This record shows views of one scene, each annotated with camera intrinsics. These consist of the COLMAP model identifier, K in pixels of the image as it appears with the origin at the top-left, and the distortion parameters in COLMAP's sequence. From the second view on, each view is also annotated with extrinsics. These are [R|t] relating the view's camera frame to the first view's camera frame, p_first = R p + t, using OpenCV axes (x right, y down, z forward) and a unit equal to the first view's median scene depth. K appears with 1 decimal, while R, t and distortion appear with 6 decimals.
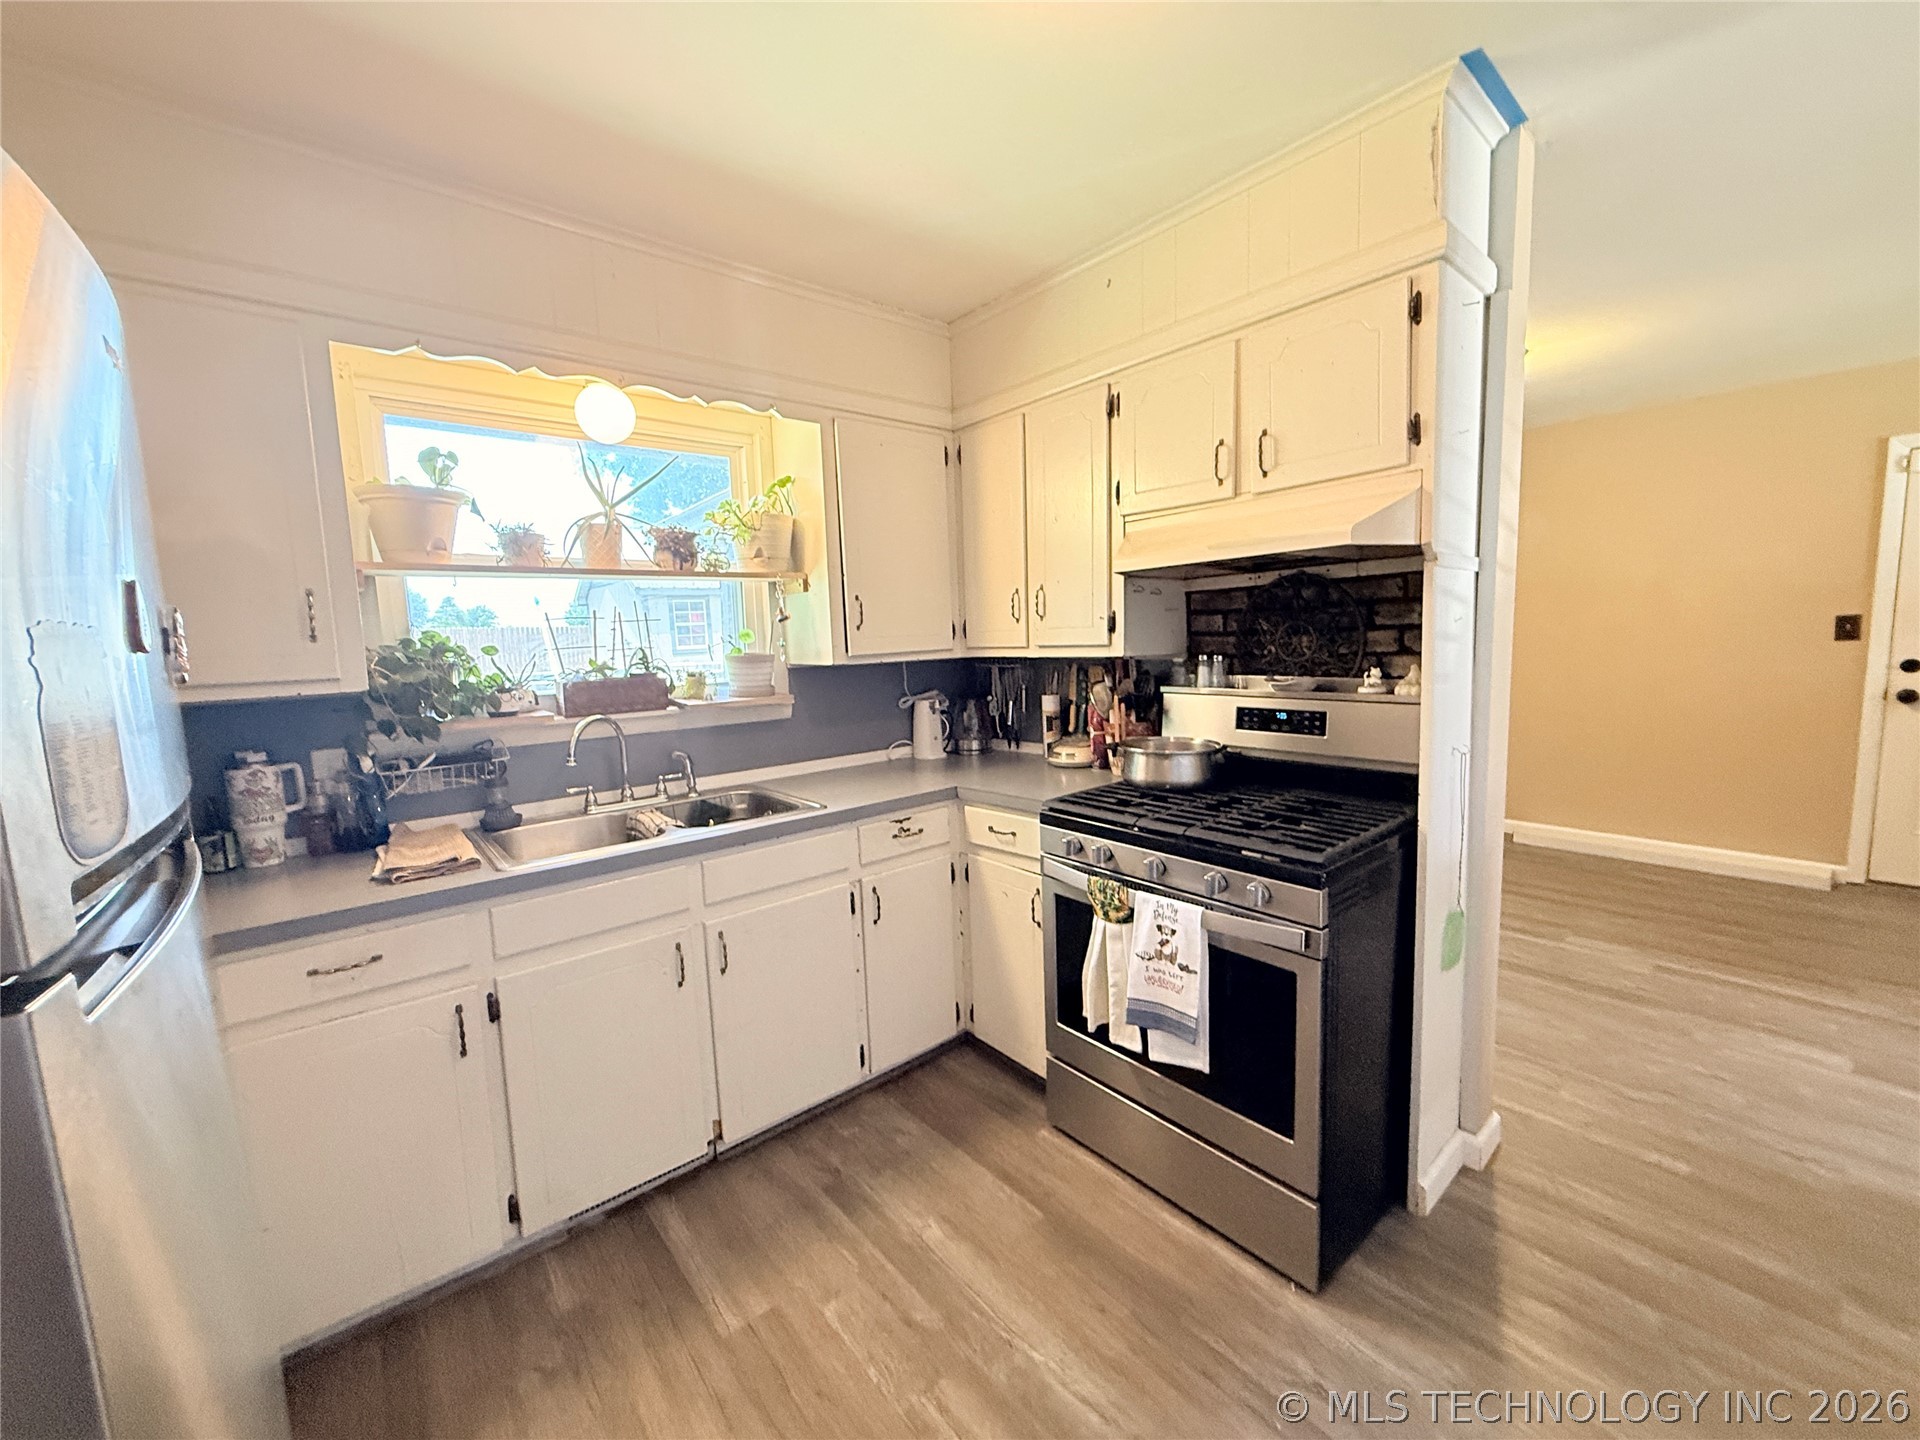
lens RADIAL K [[761.5, 0, 955.4], [0, 761.5, 724.7], [0, 0, 1]] dist [-0.003540, -0.000418]
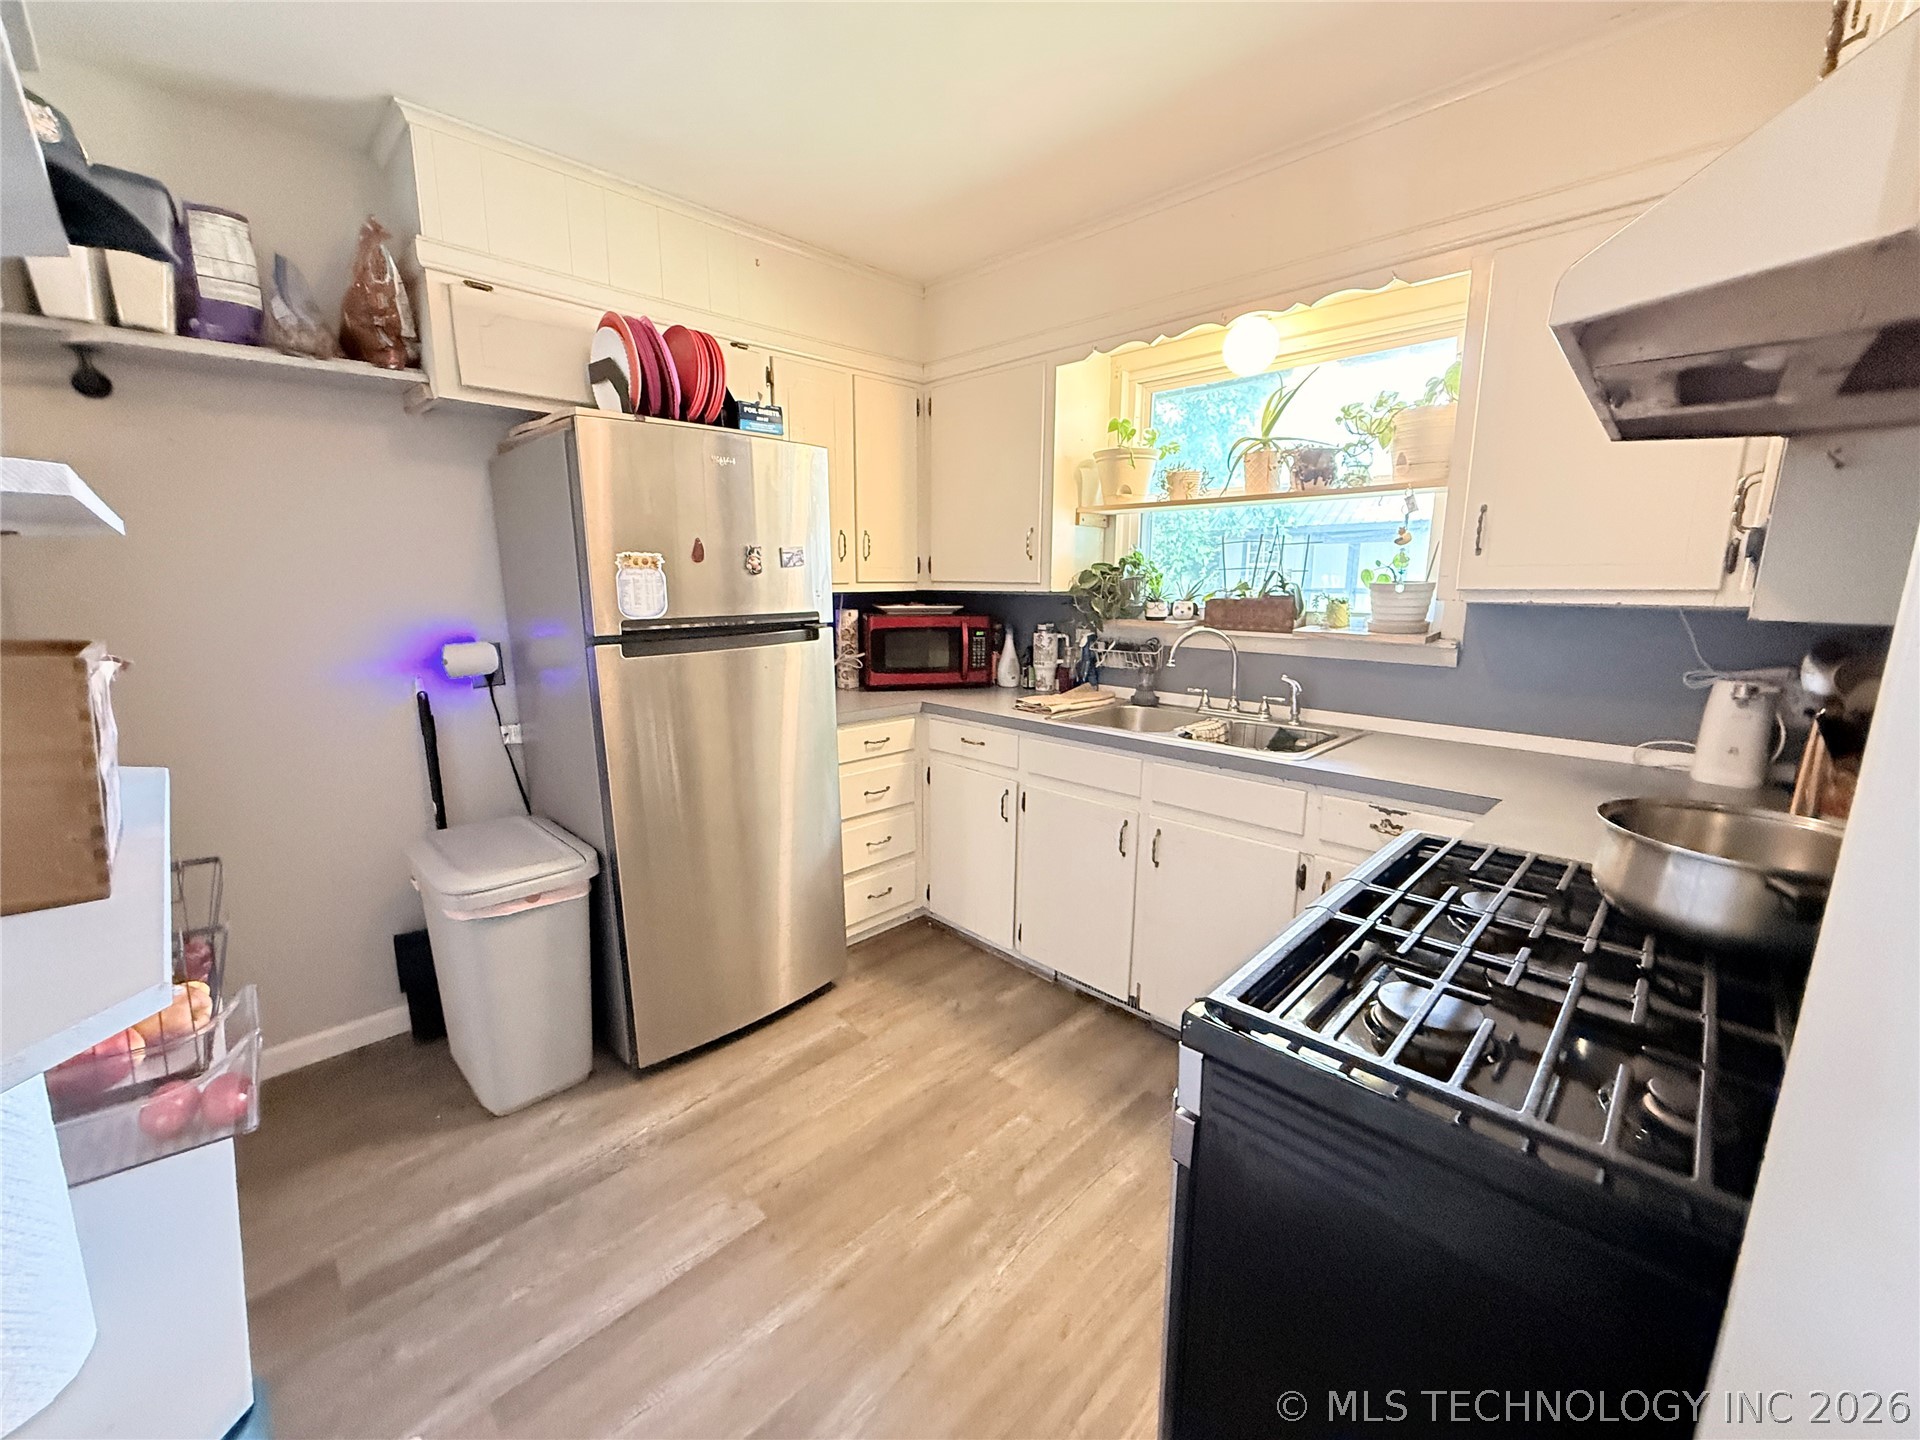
lens RADIAL K [[761.5, 0, 951.5], [0, 761.5, 722.9], [0, 0, 1]] dist [-0.003540, -0.000418]
pose [[0.086861, 0.227060, -0.969999, 0.738968], [-0.113490, 0.969596, 0.216803, -0.092114], [0.989735, 0.091253, 0.109989, 0.583678]]
